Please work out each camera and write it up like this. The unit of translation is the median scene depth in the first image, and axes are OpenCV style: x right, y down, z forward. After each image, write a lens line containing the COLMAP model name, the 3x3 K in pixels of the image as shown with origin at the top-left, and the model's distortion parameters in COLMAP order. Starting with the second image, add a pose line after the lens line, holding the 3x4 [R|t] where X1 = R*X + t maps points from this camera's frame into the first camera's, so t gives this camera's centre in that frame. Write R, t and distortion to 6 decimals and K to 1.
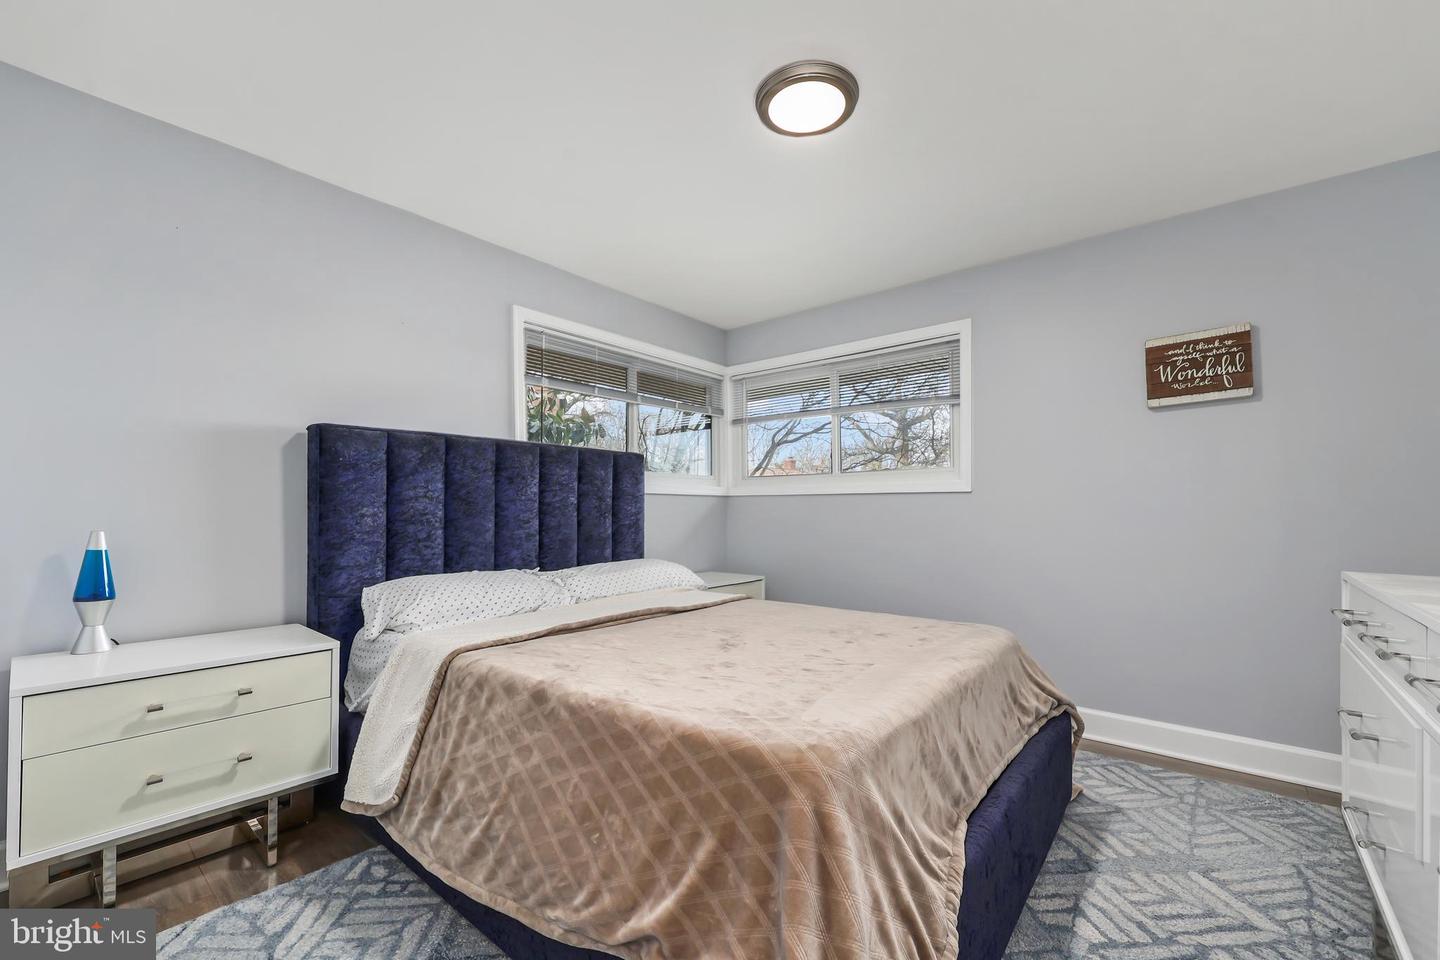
lens RADIAL K [[582.5, 0, 725.8], [0, 582.5, 494.4], [0, 0, 1]] dist [0.000151, 0.000015]
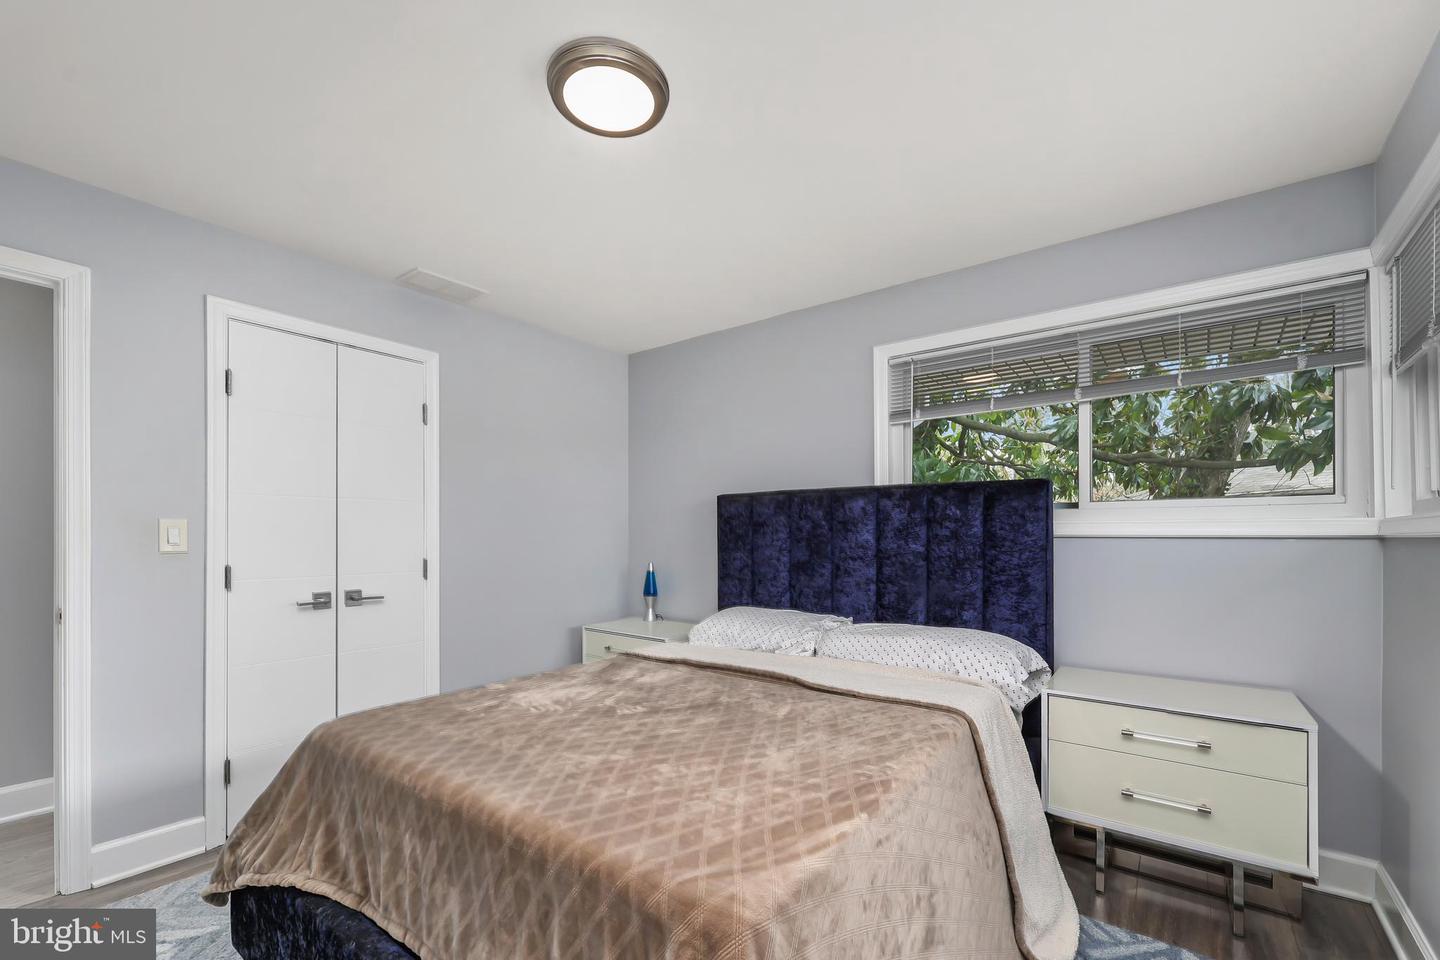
lens RADIAL K [[597.4, 0, 722.9], [0, 597.4, 541.7], [0, 0, 1]] dist [-0.001403, -0.000230]
pose [[0.040178, -0.002509, -0.999189, 0.625439], [0.015337, 0.999881, -0.001894, -0.001091], [0.999075, -0.015249, 0.040211, 0.707962]]
